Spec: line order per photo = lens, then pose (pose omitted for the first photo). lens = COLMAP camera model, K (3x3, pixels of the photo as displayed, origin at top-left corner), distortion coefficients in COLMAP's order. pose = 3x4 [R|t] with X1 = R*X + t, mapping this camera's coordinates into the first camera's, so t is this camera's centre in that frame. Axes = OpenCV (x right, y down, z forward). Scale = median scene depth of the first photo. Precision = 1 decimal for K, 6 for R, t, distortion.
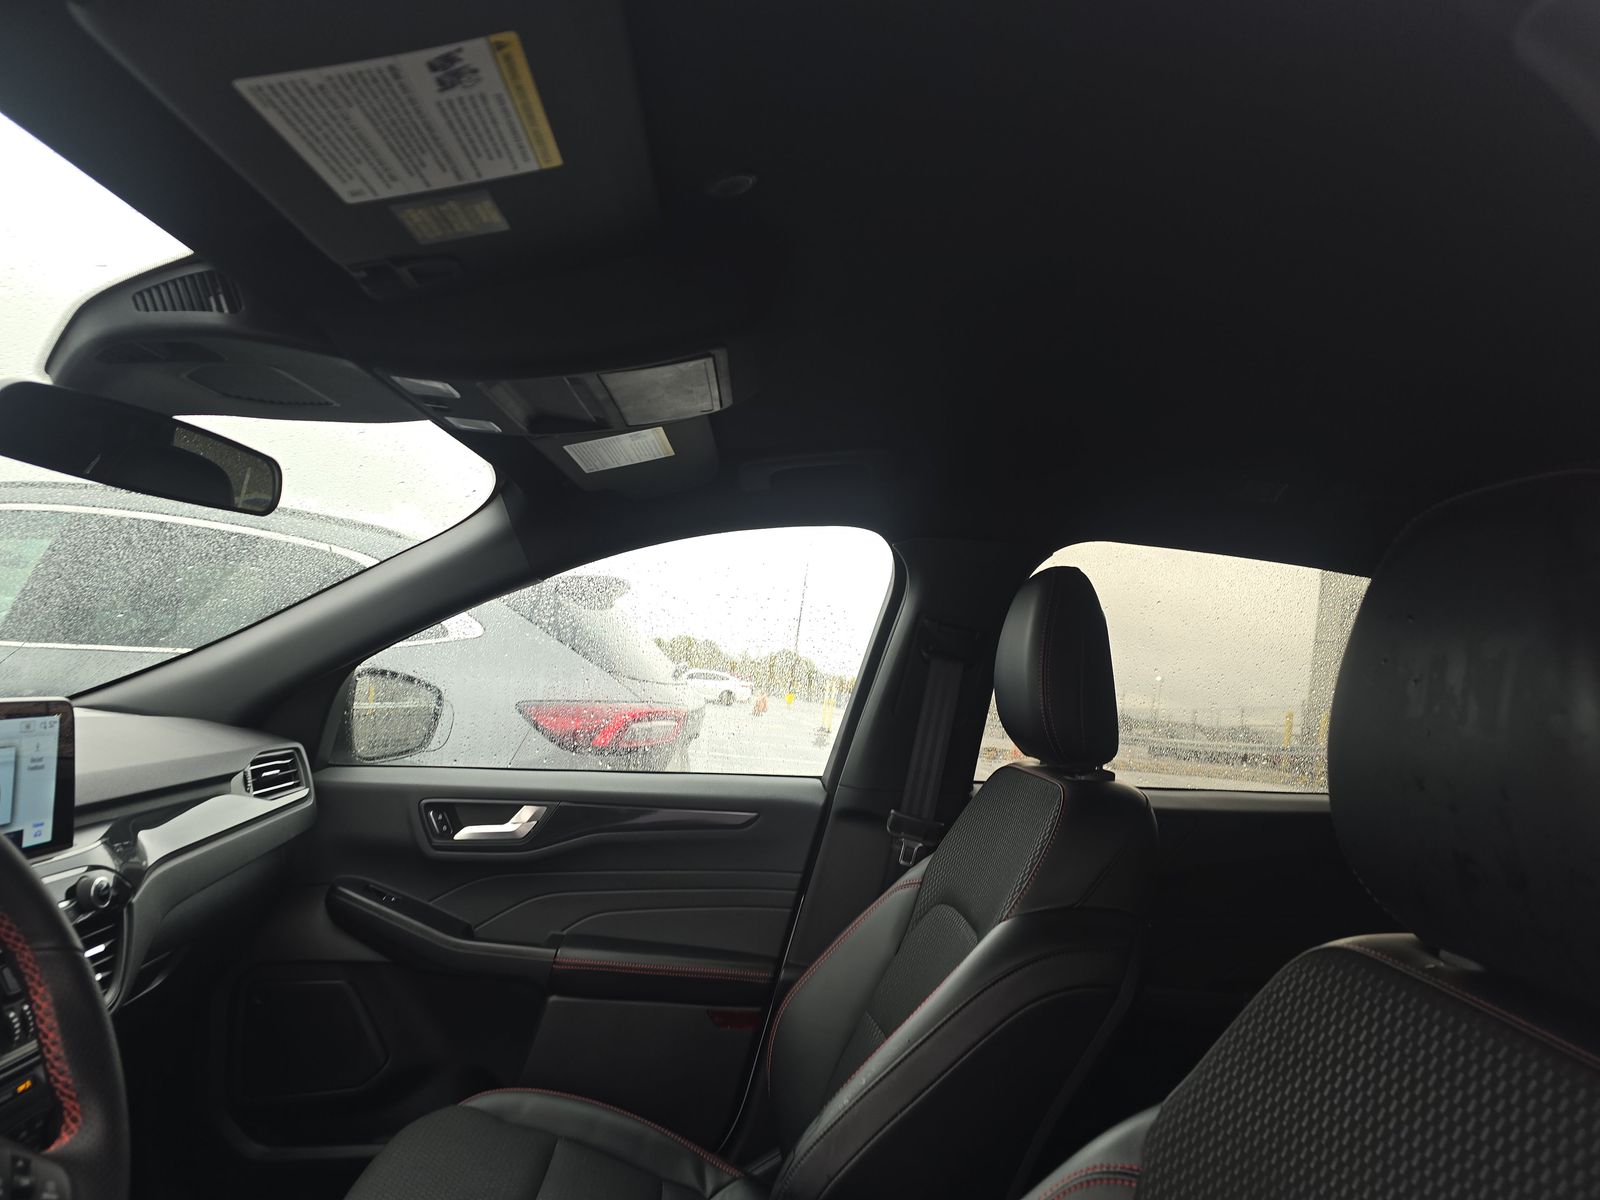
lens RADIAL K [[1073.8, 0, 795.8], [0, 1073.8, 605.9], [0, 0, 1]] dist [0.054323, -0.088763]
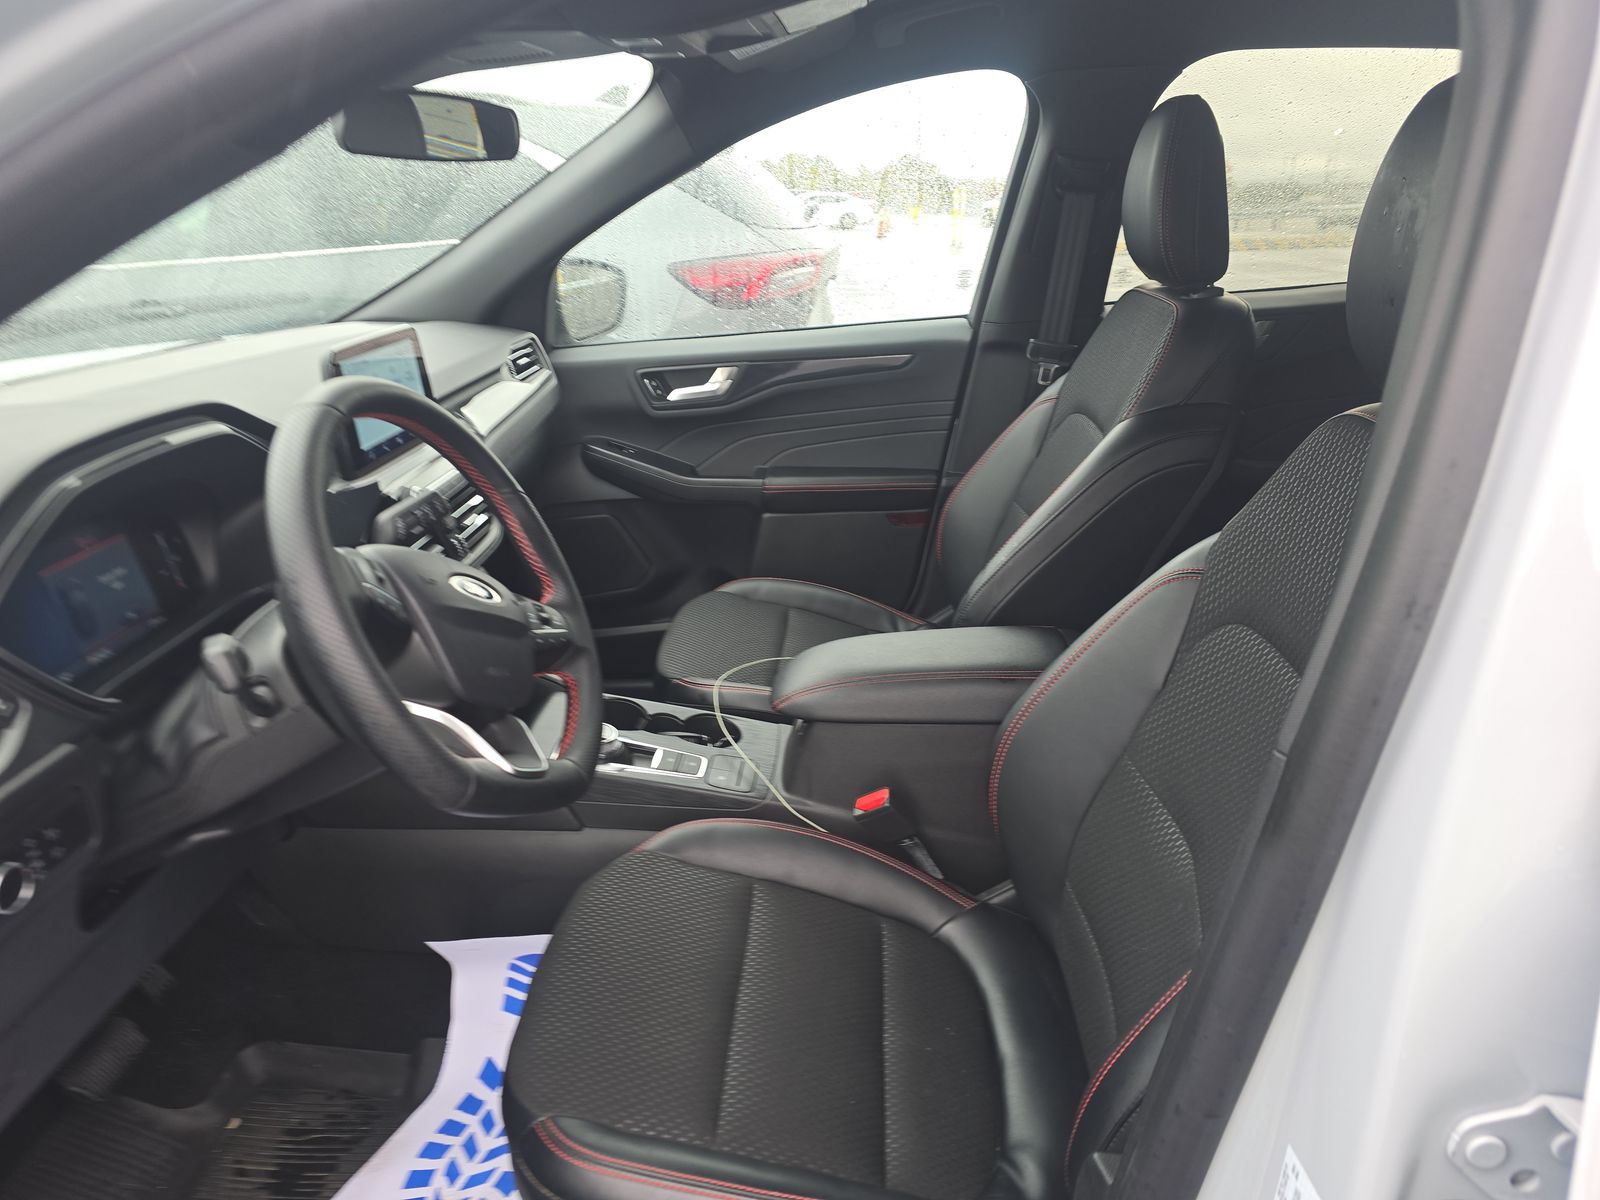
lens RADIAL K [[1078.2, 0, 800.0], [0, 1078.2, 600.0], [0, 0, 1]] dist [0.189209, -0.316566]
pose [[0.988289, -0.072722, -0.134150, -0.018860], [0.121266, 0.907933, 0.401189, -0.058569], [0.092624, -0.412758, 0.906119, -0.209972]]
